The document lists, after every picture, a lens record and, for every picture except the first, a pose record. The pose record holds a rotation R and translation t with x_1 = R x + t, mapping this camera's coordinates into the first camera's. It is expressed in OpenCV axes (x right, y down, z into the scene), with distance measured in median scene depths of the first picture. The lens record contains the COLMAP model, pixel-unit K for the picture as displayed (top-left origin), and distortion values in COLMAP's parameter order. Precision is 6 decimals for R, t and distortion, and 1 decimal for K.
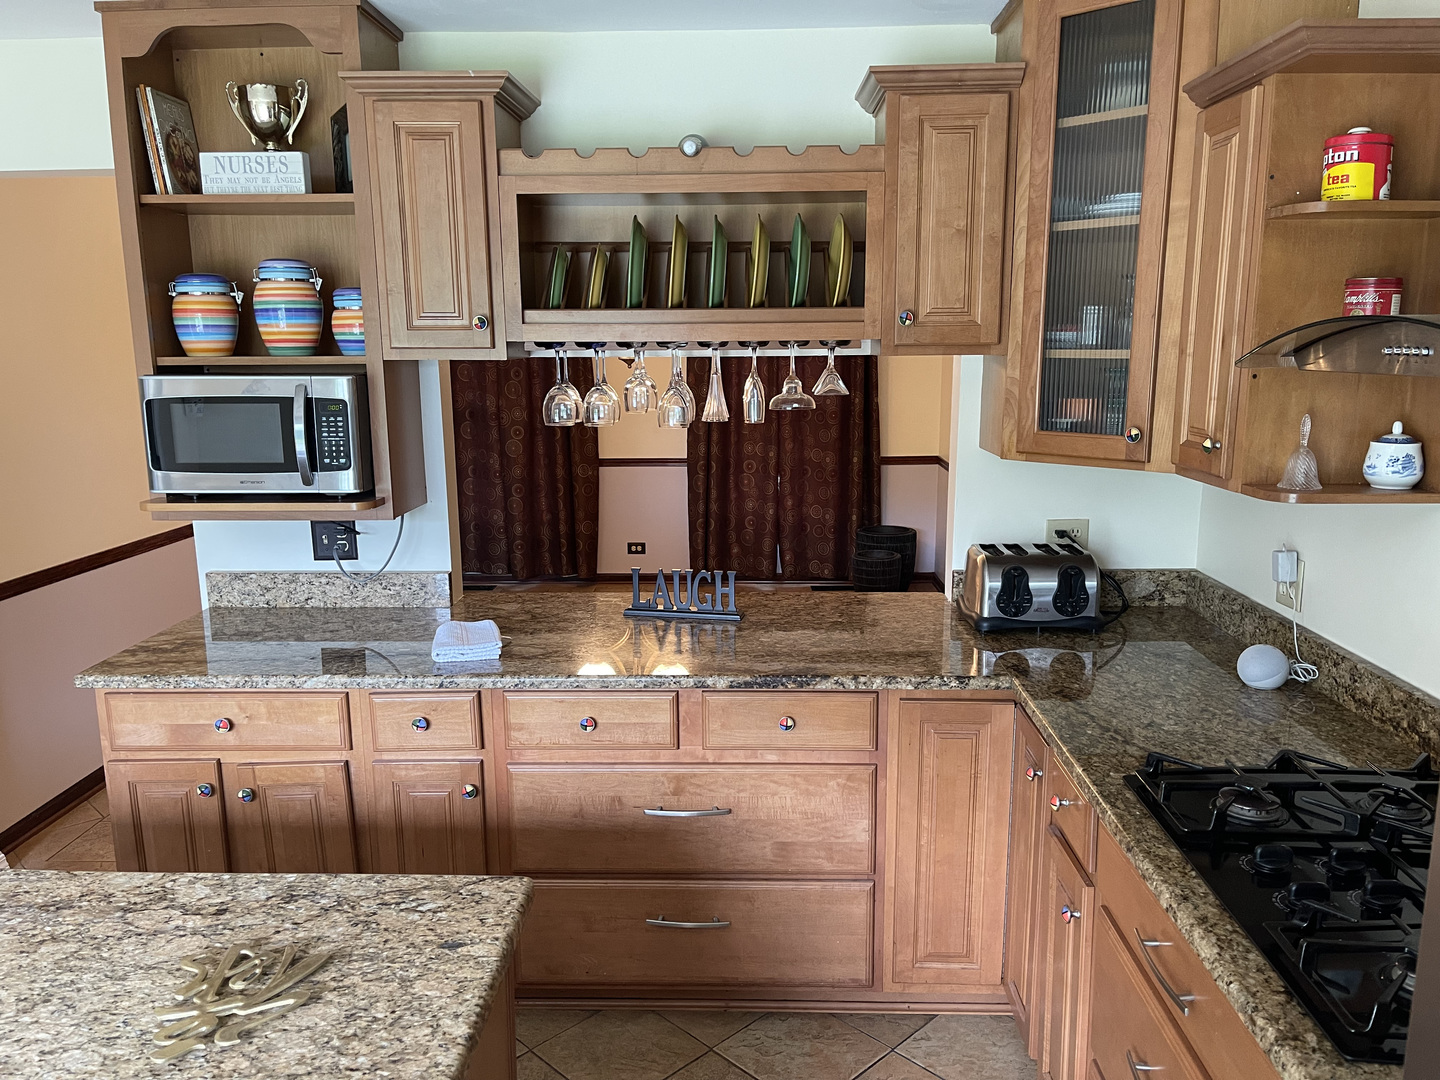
lens RADIAL K [[1097.7, 0, 725.4], [0, 1097.7, 552.5], [0, 0, 1]] dist [0.056797, -0.078001]
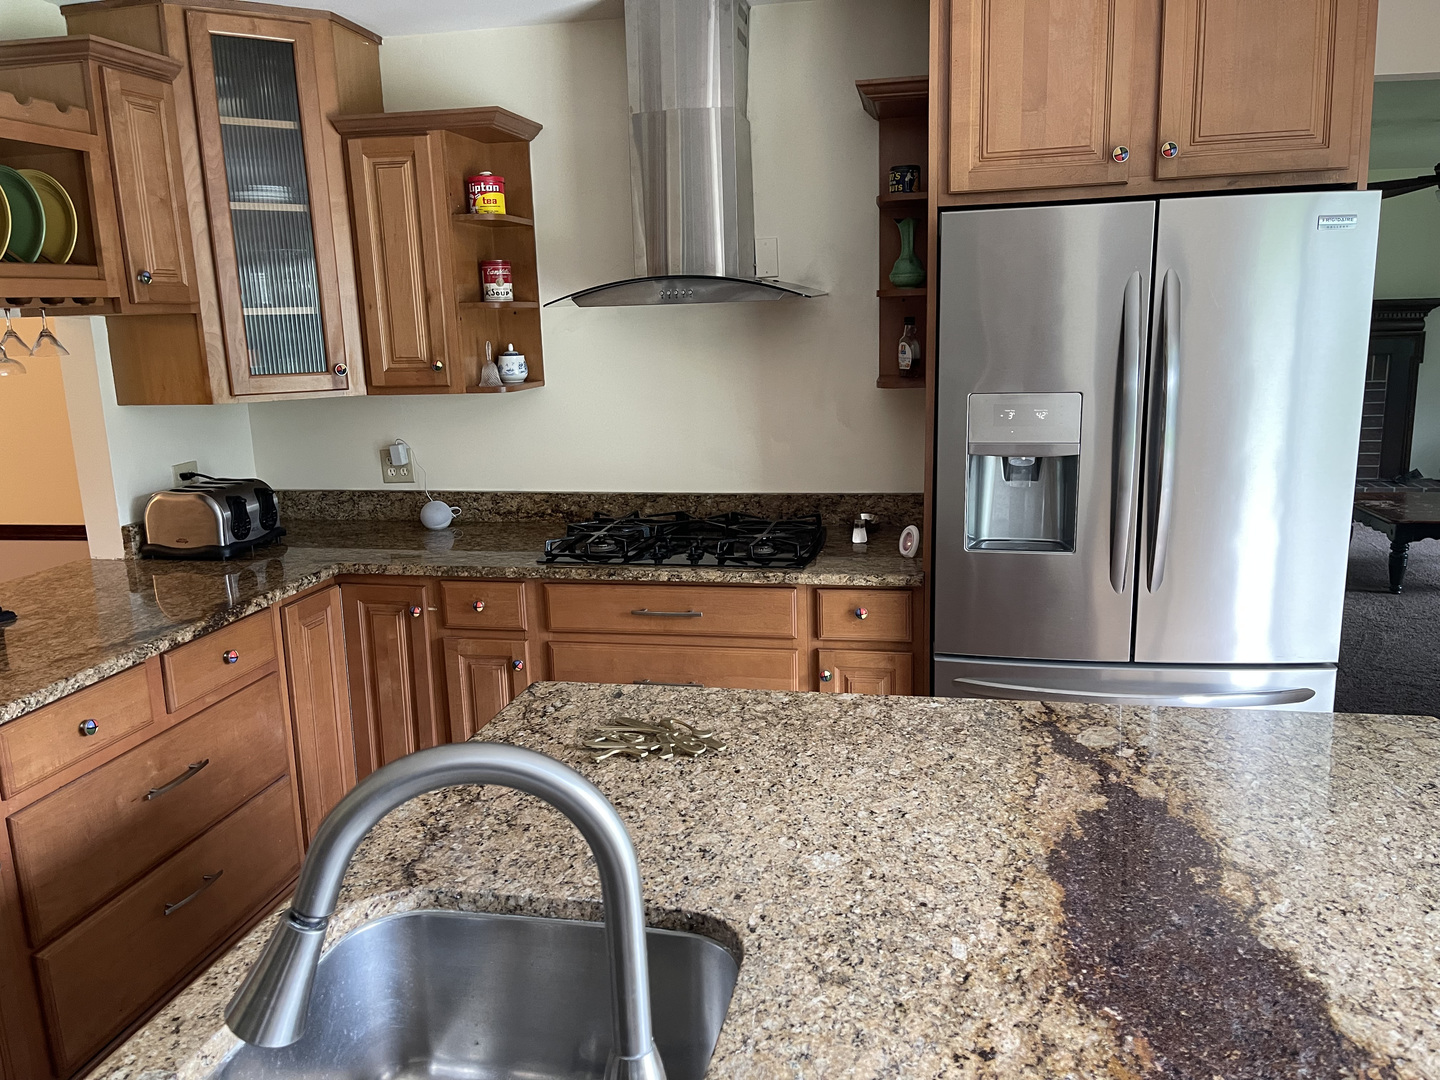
lens RADIAL K [[1097.7, 0, 727.2], [0, 1097.7, 549.5], [0, 0, 1]] dist [0.056797, -0.078001]
pose [[0.165265, -0.206709, 0.964344, -0.810936], [0.215255, 0.961776, 0.169269, -0.019725], [-0.962472, 0.179606, 0.203443, 0.280458]]
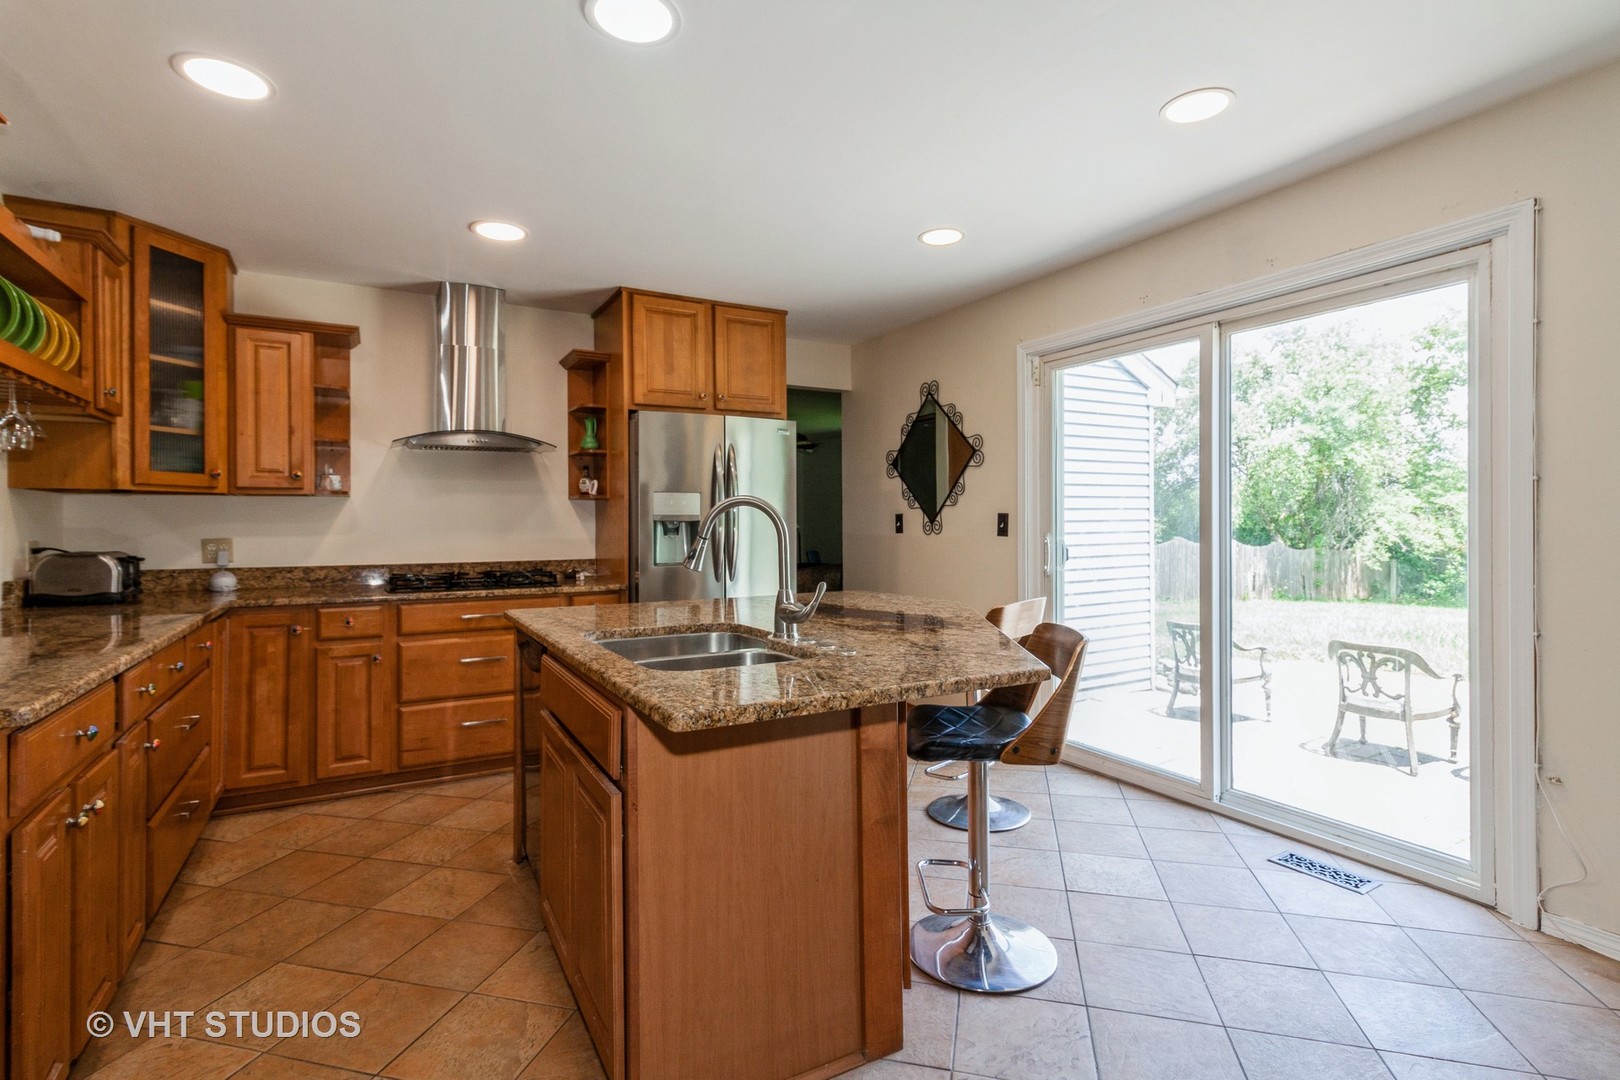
lens RADIAL K [[763.3, 0, 803.8], [0, 763.3, 527.2], [0, 0, 1]] dist [0.001267, 0.000175]
pose [[-0.515116, 0.007022, 0.857092, -1.197357], [0.171715, 0.980539, 0.095168, 0.033567], [-0.839744, 0.196198, -0.506297, 0.747833]]
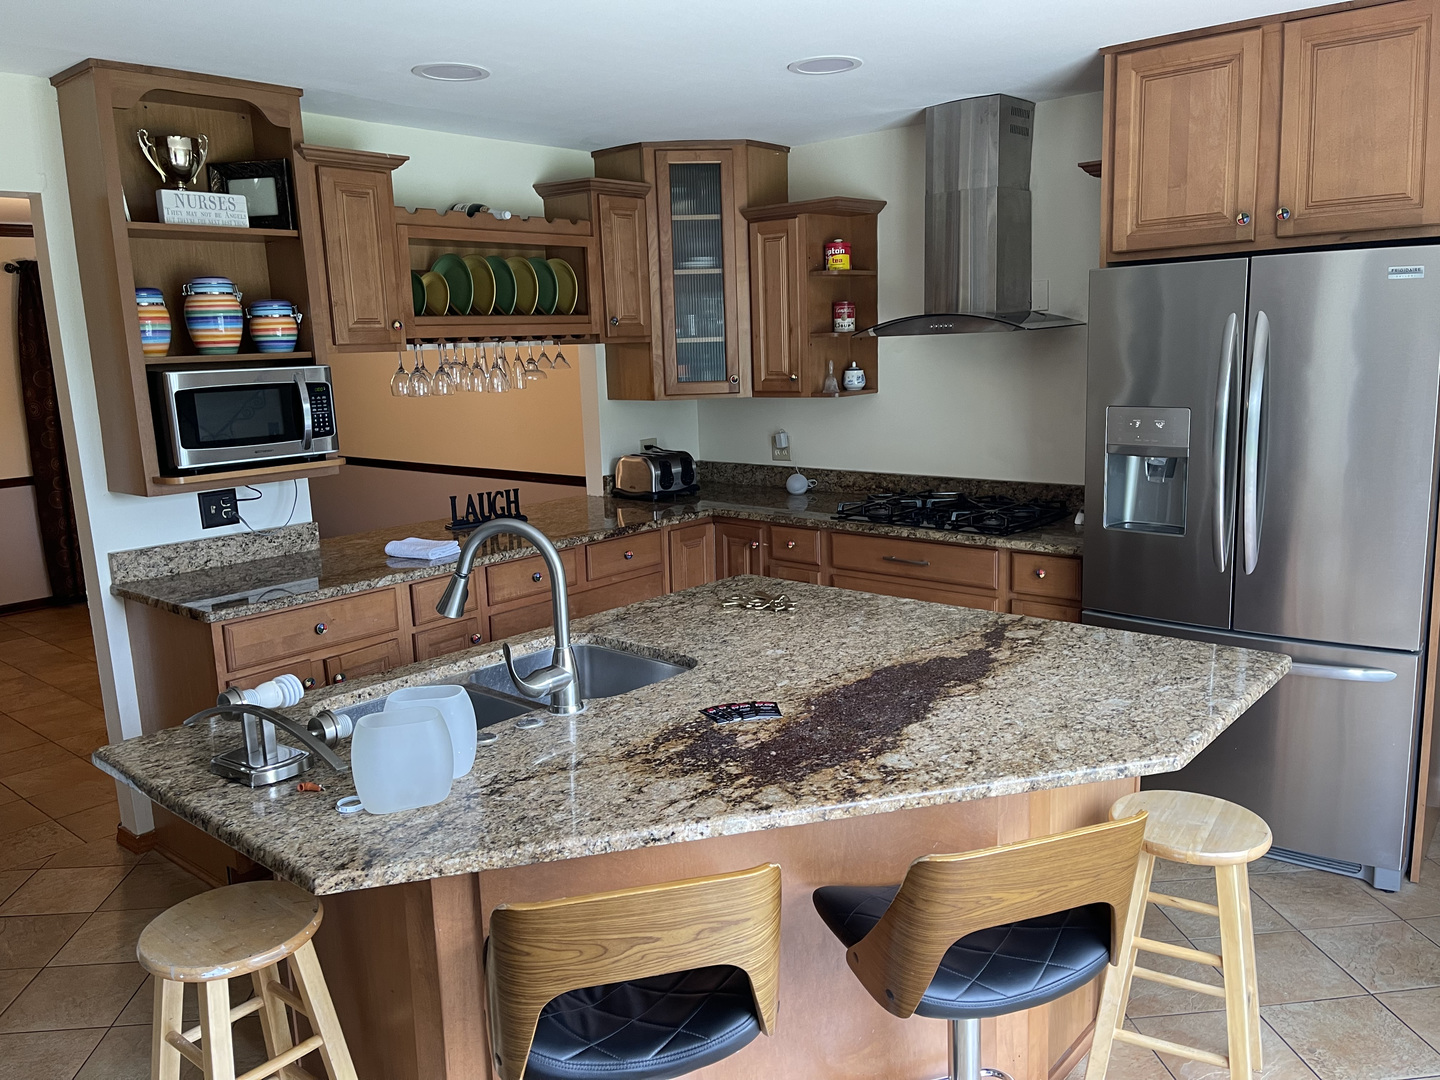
lens RADIAL K [[1097.7, 0, 733.6], [0, 1097.7, 541.1], [0, 0, 1]] dist [0.056797, -0.078001]
pose [[0.631045, -0.156513, 0.759793, -1.062743], [0.176839, 0.982671, 0.055552, 0.062892], [-0.755321, 0.099306, 0.647787, -0.225270]]
